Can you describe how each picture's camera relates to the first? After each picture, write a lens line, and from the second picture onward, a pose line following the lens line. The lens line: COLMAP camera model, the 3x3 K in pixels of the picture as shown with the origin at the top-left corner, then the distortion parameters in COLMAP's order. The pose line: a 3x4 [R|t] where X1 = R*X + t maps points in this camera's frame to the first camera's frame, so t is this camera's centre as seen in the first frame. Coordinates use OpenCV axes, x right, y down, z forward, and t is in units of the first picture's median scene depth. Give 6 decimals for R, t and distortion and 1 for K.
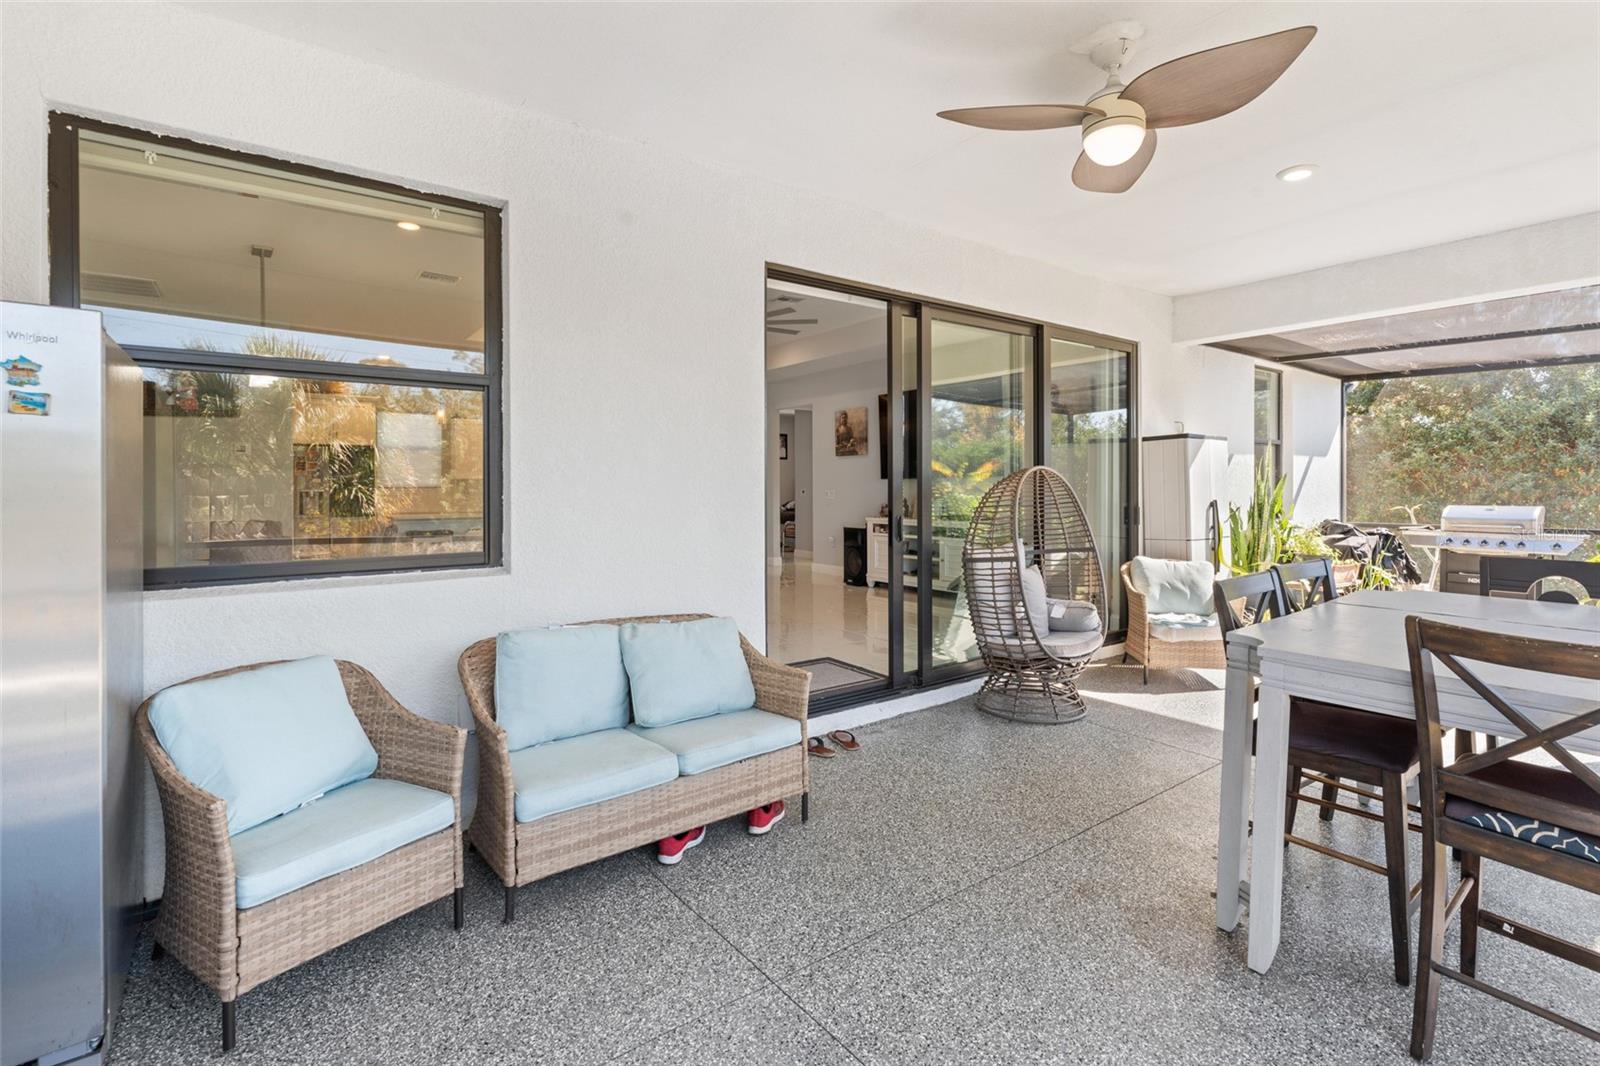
lens RADIAL K [[715.4, 0, 833.8], [0, 715.4, 496.0], [0, 0, 1]] dist [-0.010622, 0.001655]
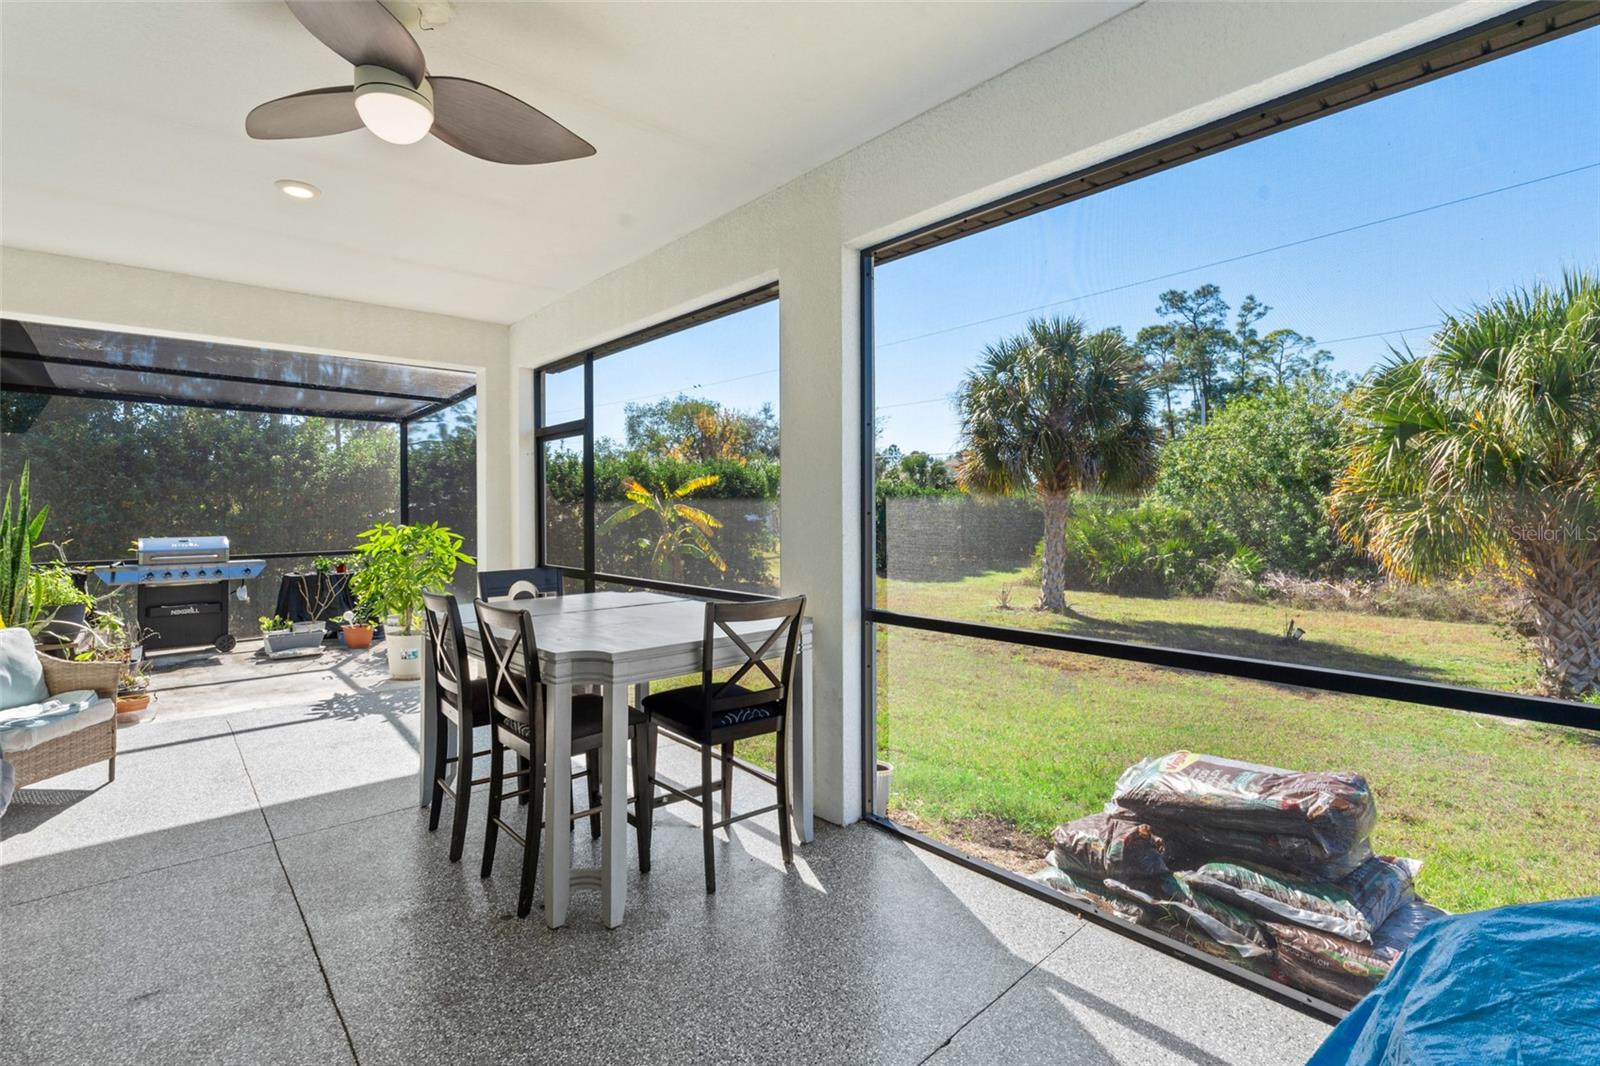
lens RADIAL K [[715.4, 0, 796.9], [0, 715.4, 517.0], [0, 0, 1]] dist [-0.010622, 0.001655]
pose [[-0.083333, -0.002409, 0.996519, -0.256999], [0.016894, 0.999850, 0.003830, -0.006300], [-0.996379, 0.017155, -0.083279, 0.324553]]
